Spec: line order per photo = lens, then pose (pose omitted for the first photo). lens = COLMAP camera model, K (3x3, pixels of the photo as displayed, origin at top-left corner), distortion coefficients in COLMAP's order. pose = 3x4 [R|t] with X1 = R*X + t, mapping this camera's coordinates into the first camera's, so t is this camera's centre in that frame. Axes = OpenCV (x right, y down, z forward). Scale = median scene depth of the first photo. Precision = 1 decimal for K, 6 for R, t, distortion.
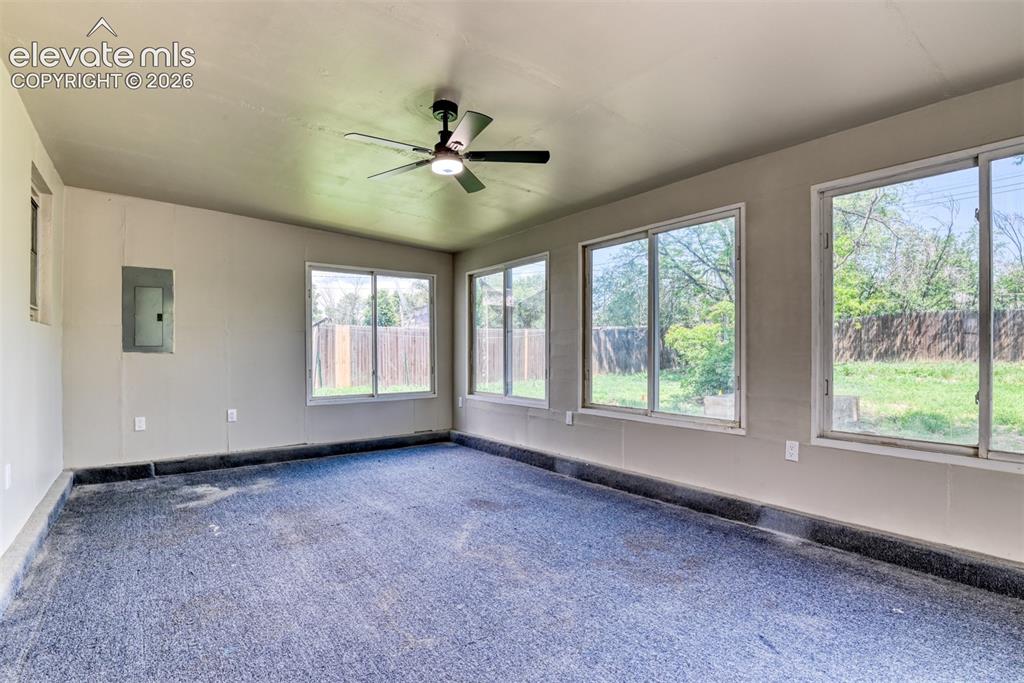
lens RADIAL K [[504.0, 0, 506.1], [0, 504.0, 346.7], [0, 0, 1]] dist [-0.020347, -0.002991]
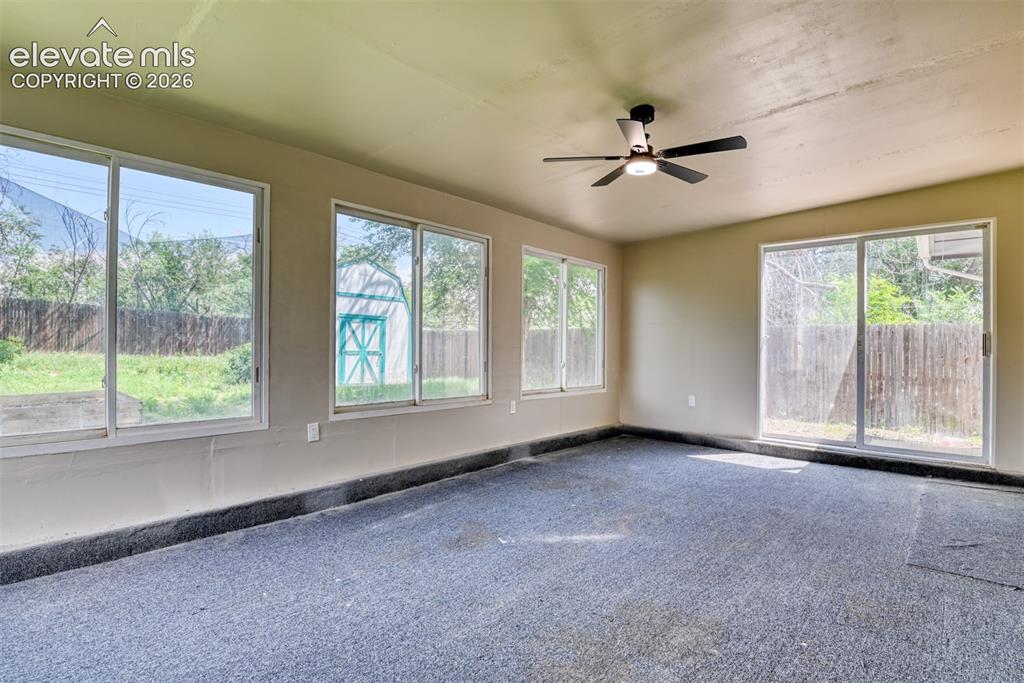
lens RADIAL K [[504.0, 0, 513.8], [0, 504.0, 345.9], [0, 0, 1]] dist [-0.020347, -0.002991]
pose [[-0.208294, 0.001412, 0.978065, -0.796133], [-0.019918, 0.999785, -0.005685, 0.018913], [-0.977863, -0.020665, -0.208222, 1.079431]]
